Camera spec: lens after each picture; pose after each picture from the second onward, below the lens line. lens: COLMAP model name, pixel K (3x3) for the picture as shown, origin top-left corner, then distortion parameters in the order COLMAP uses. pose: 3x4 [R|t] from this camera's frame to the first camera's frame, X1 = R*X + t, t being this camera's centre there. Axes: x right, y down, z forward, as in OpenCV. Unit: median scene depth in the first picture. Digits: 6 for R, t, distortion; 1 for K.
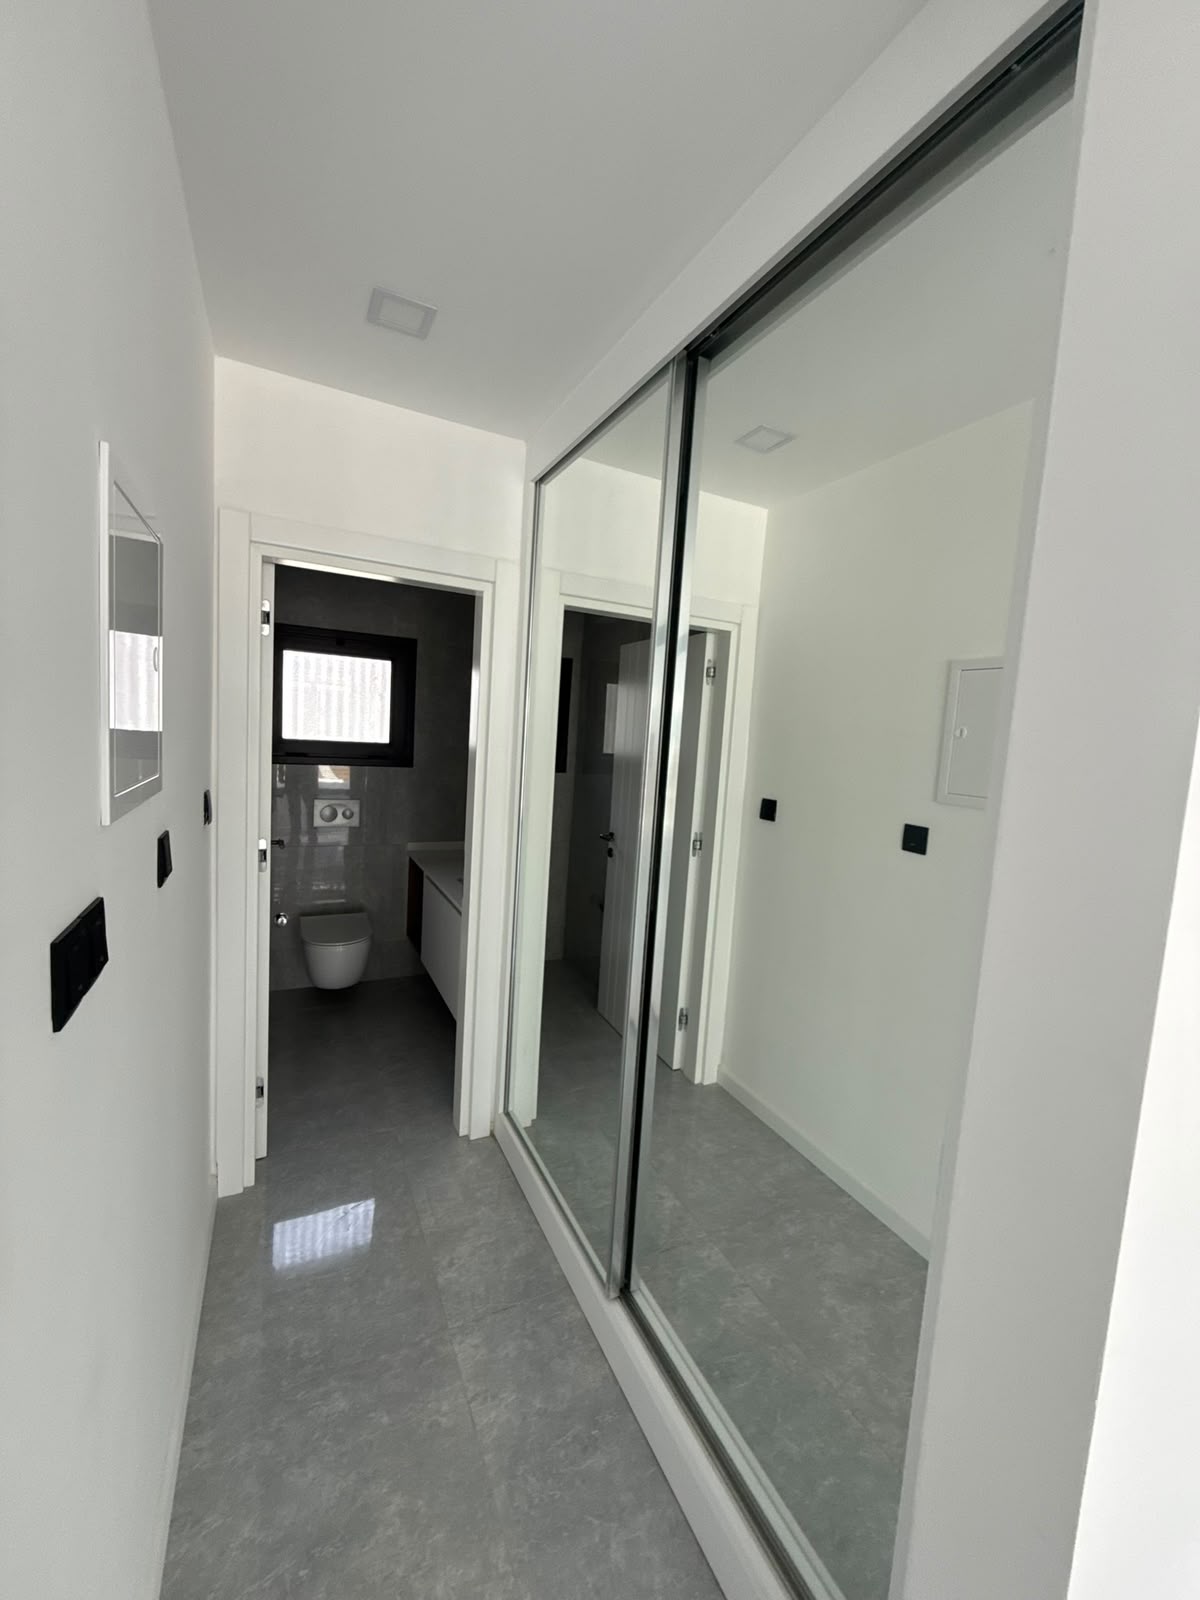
lens RADIAL K [[635.7, 0, 600.8], [0, 635.7, 796.5], [0, 0, 1]] dist [-0.000877, -0.000166]
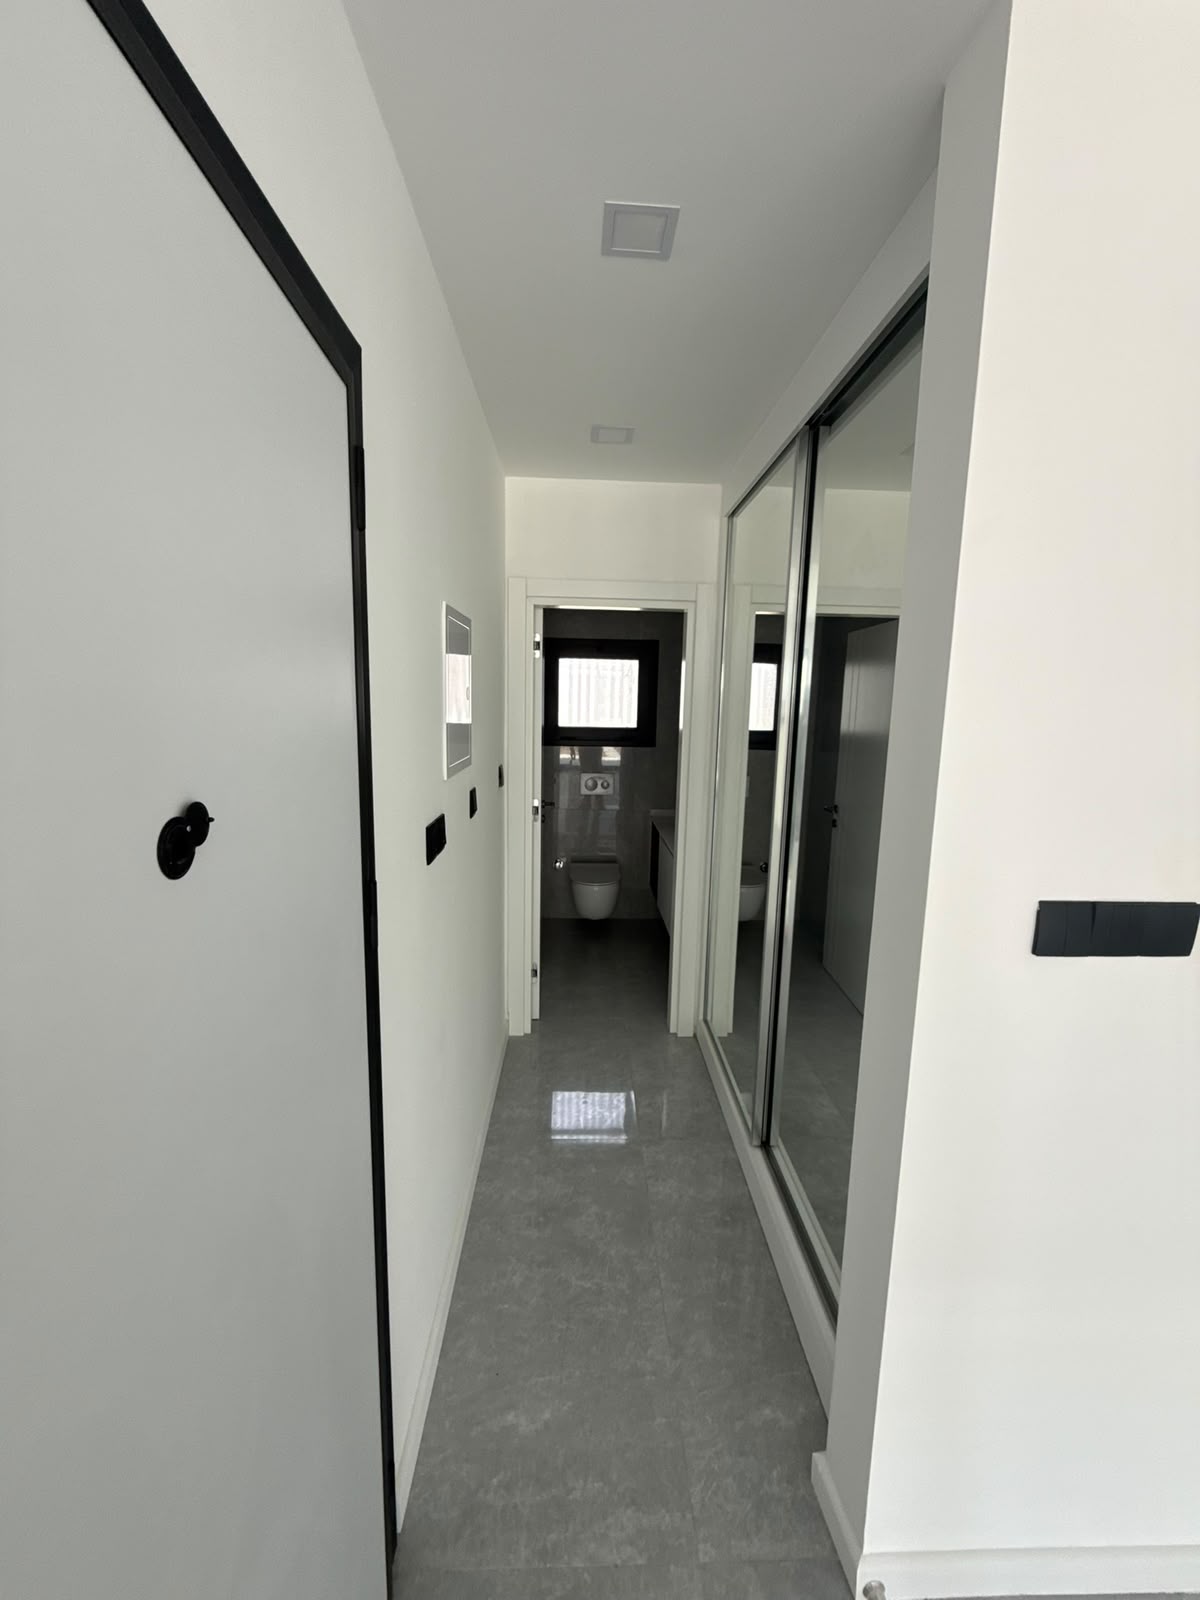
lens RADIAL K [[635.7, 0, 600.8], [0, 635.7, 796.5], [0, 0, 1]] dist [-0.000877, -0.000166]
pose [[0.908819, 0.020697, -0.416678, 0.204724], [-0.005723, 0.999293, 0.037153, 0.006315], [0.417152, -0.031380, 0.908295, -0.252650]]
